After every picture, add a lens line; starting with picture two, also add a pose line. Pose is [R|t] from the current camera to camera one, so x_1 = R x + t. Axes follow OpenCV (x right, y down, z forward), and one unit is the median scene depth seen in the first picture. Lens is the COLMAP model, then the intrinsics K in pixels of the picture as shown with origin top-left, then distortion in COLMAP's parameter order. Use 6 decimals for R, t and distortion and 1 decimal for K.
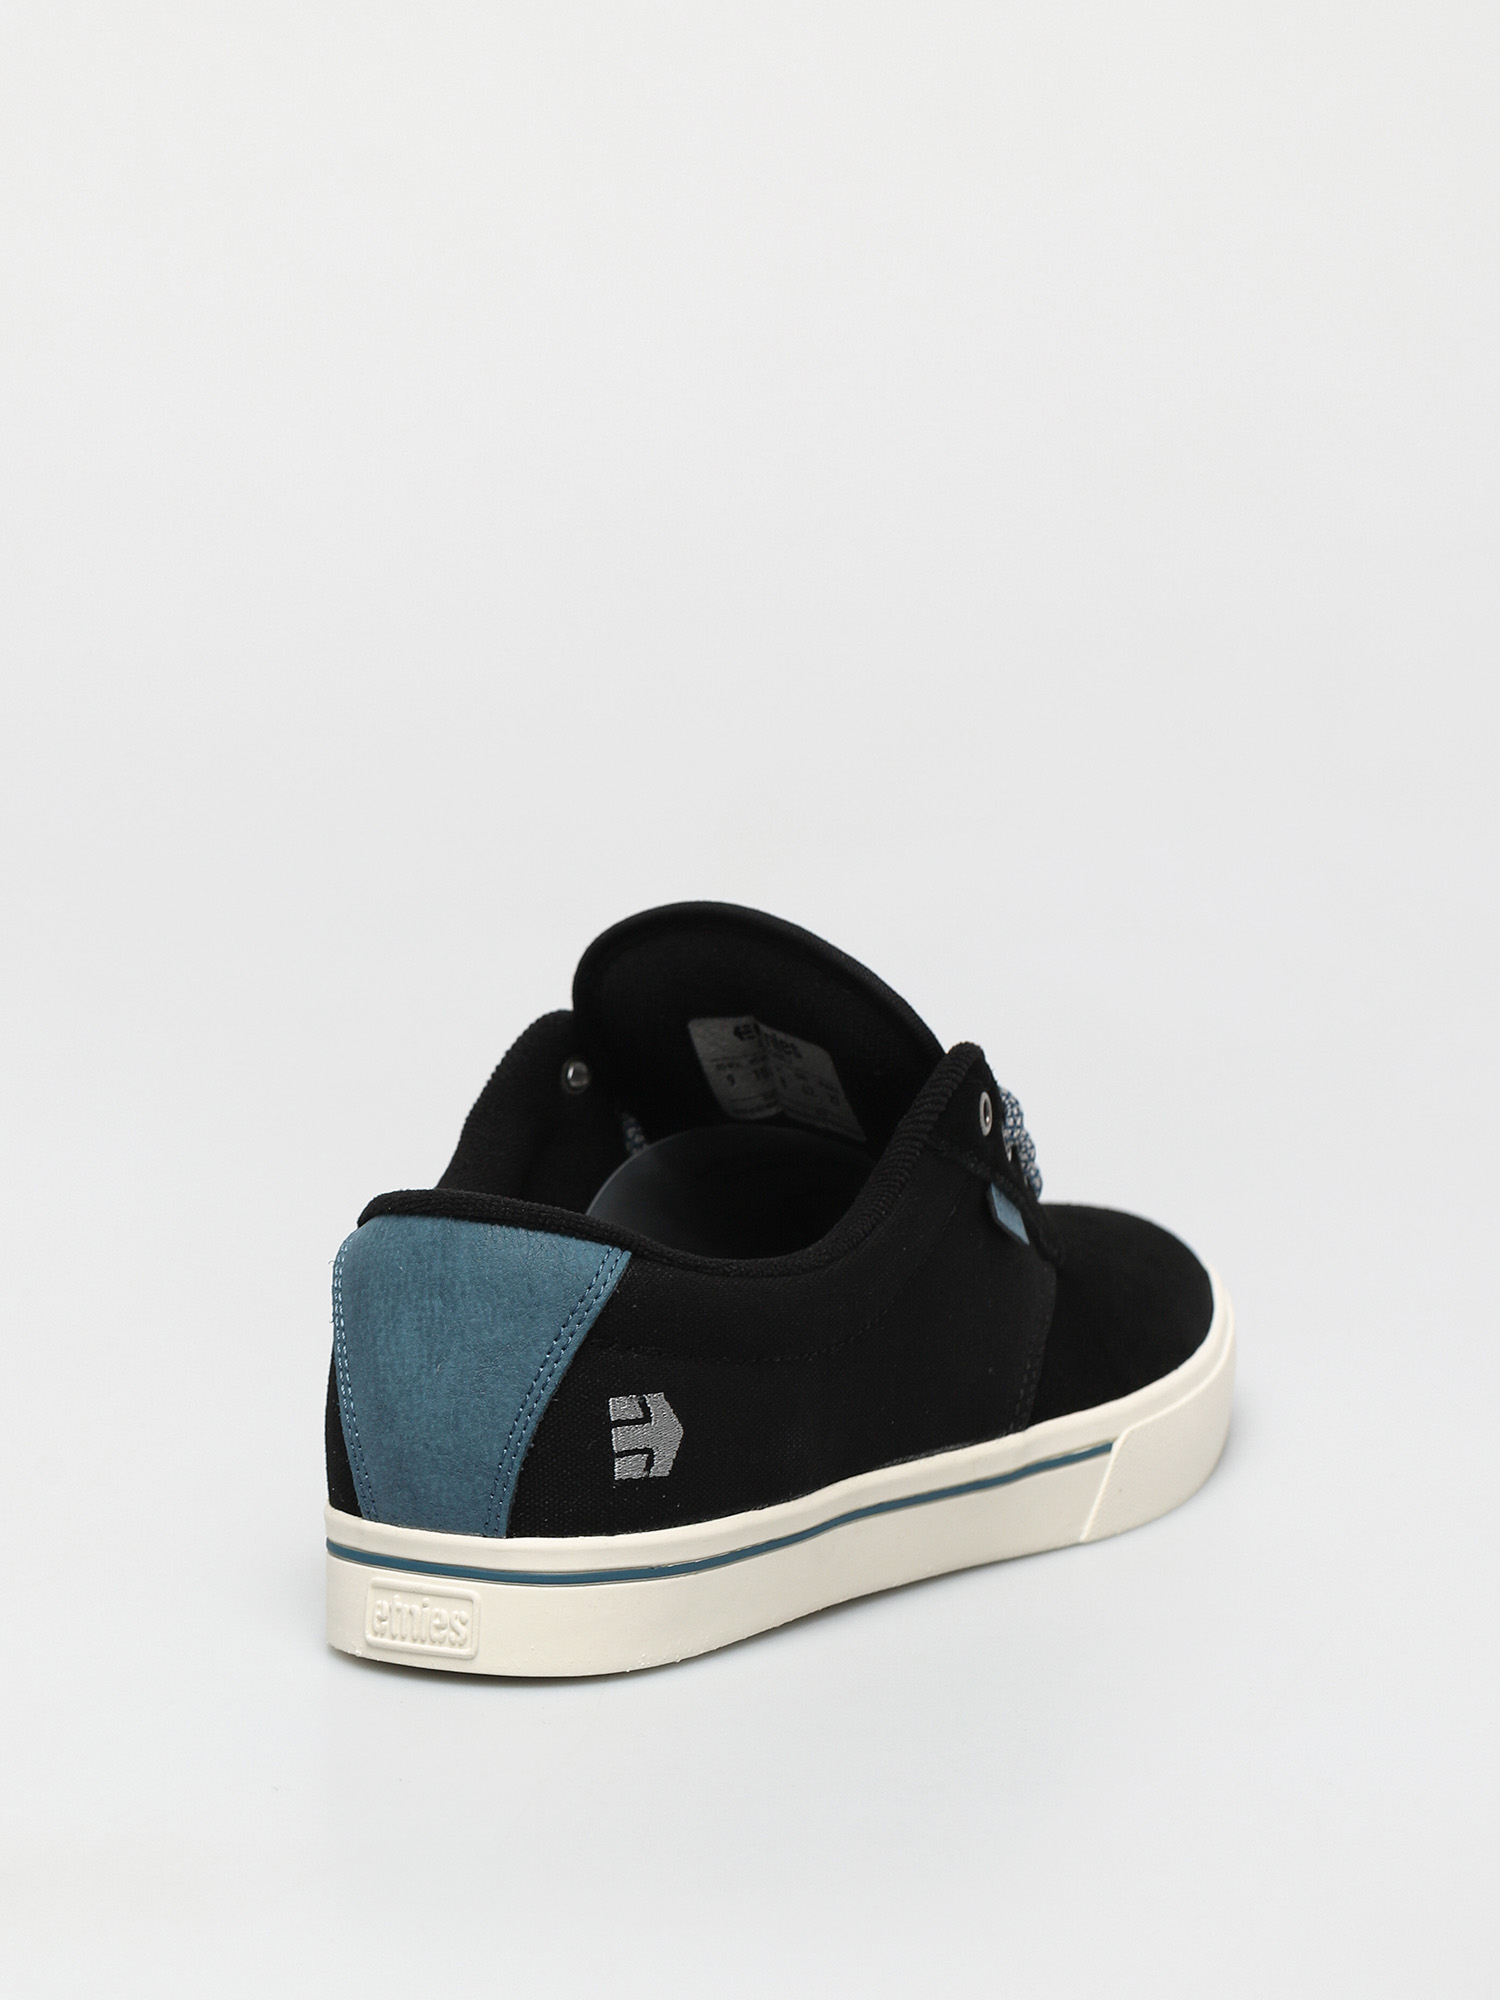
lens RADIAL K [[6621.3, 0, 749.9], [0, 6621.3, 999.5], [0, 0, 1]] dist [-0.074364, 0.000000]
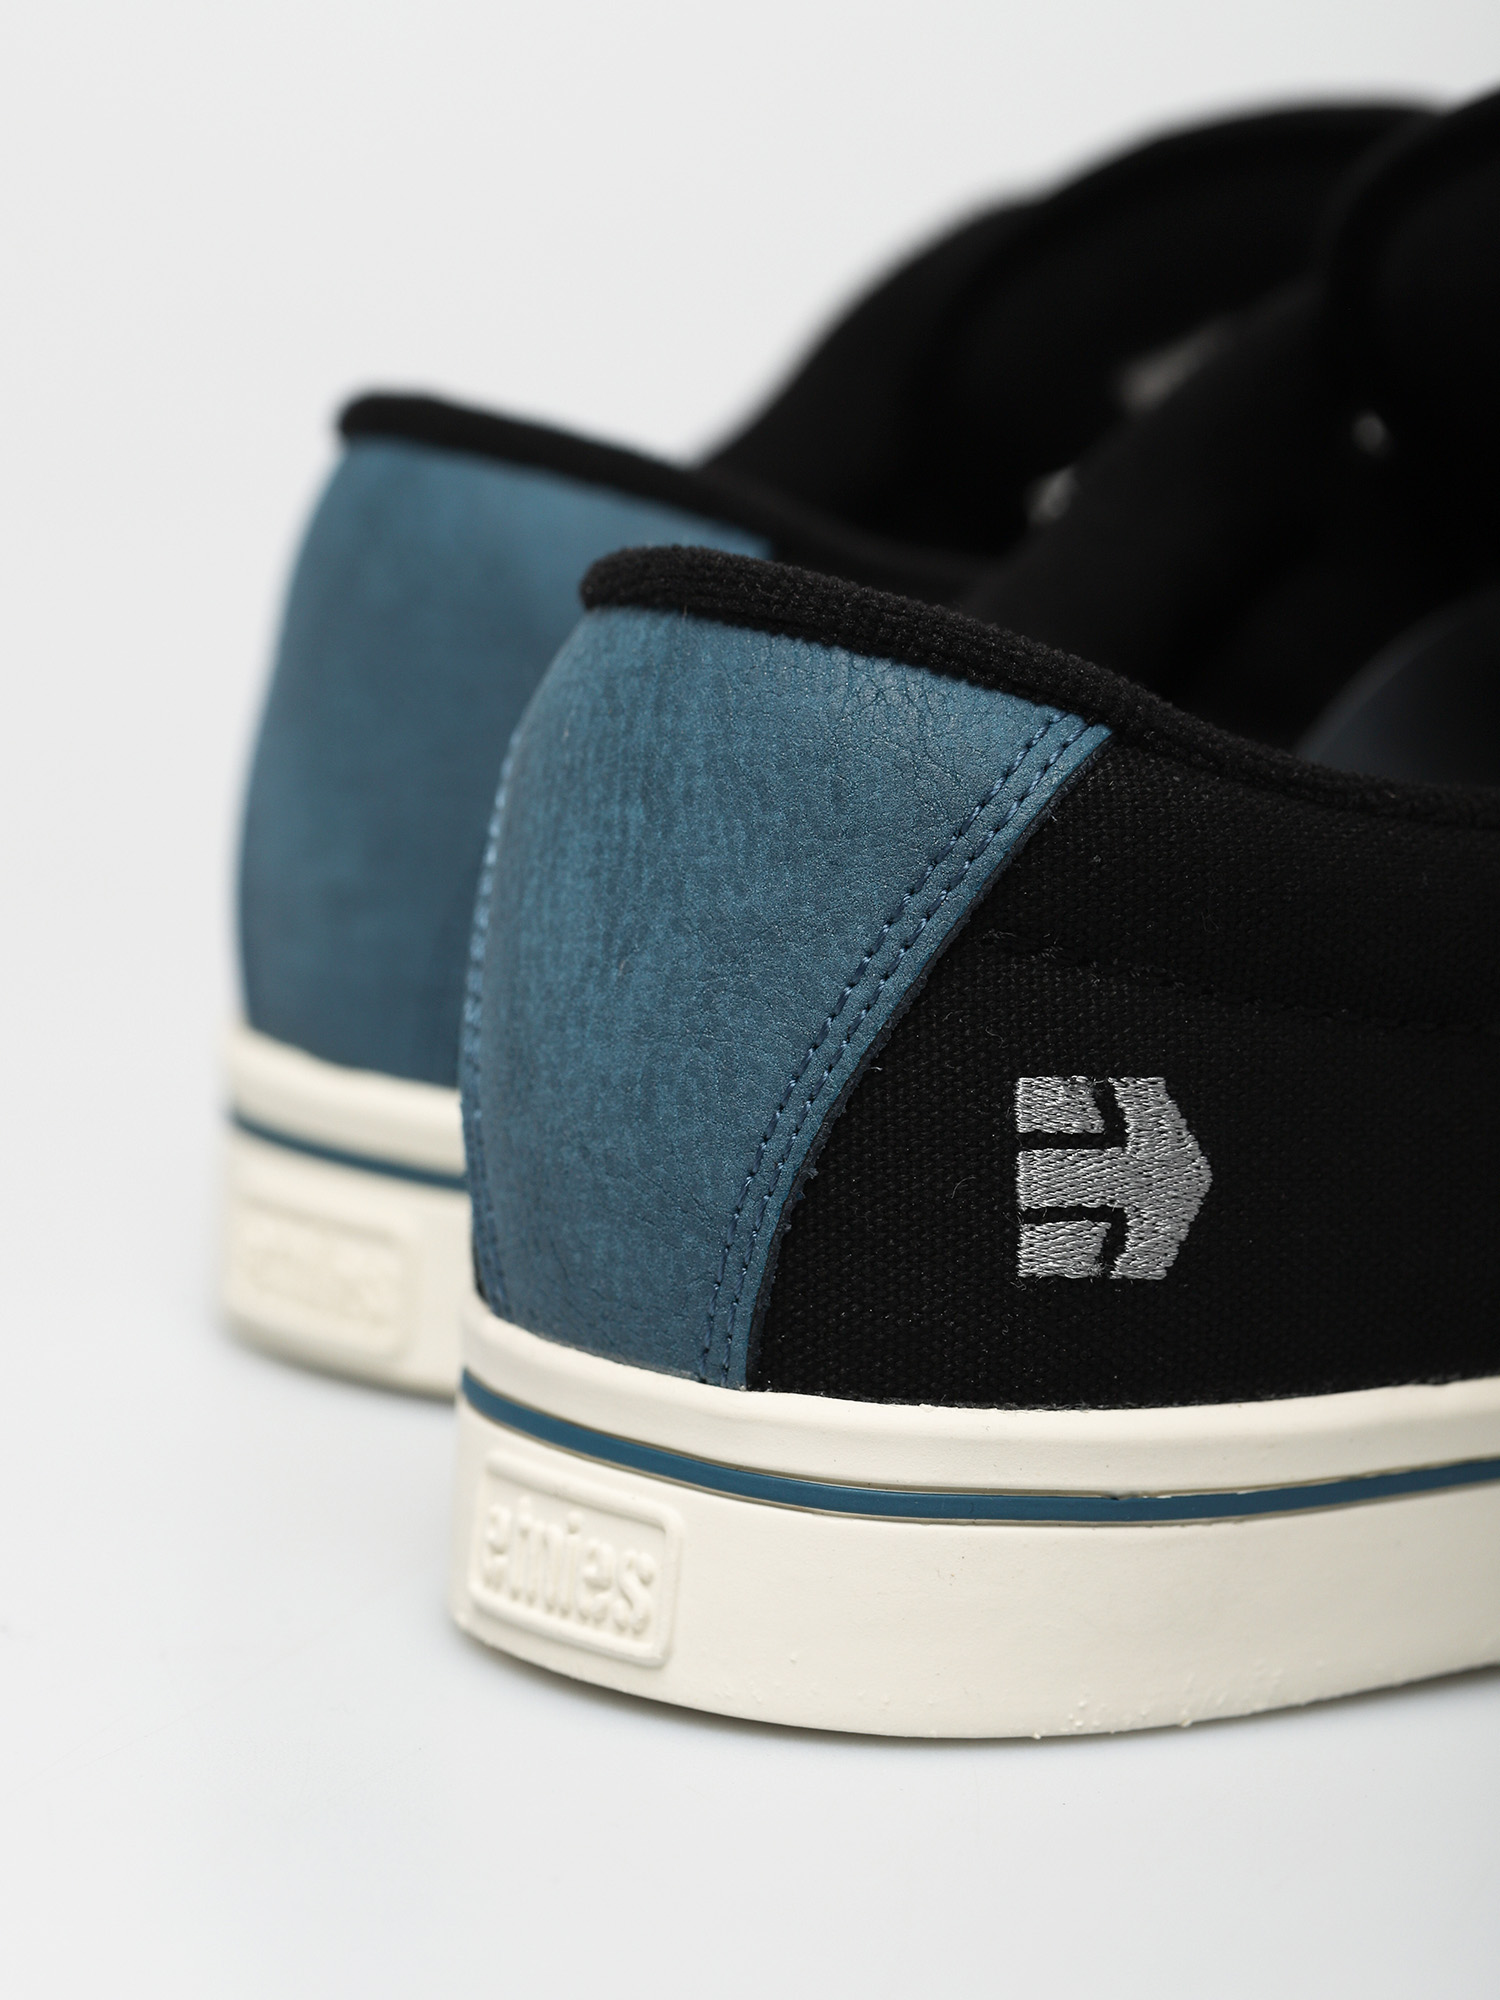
lens RADIAL K [[6621.3, 0, 750.9], [0, 6621.3, 1001.5], [0, 0, 1]] dist [-0.074364, 0.000000]
pose [[0.948011, 0.083846, -0.306994, 0.088922], [-0.074849, 0.996352, 0.040988, 0.039942], [0.309311, -0.015879, 0.950828, 0.603905]]
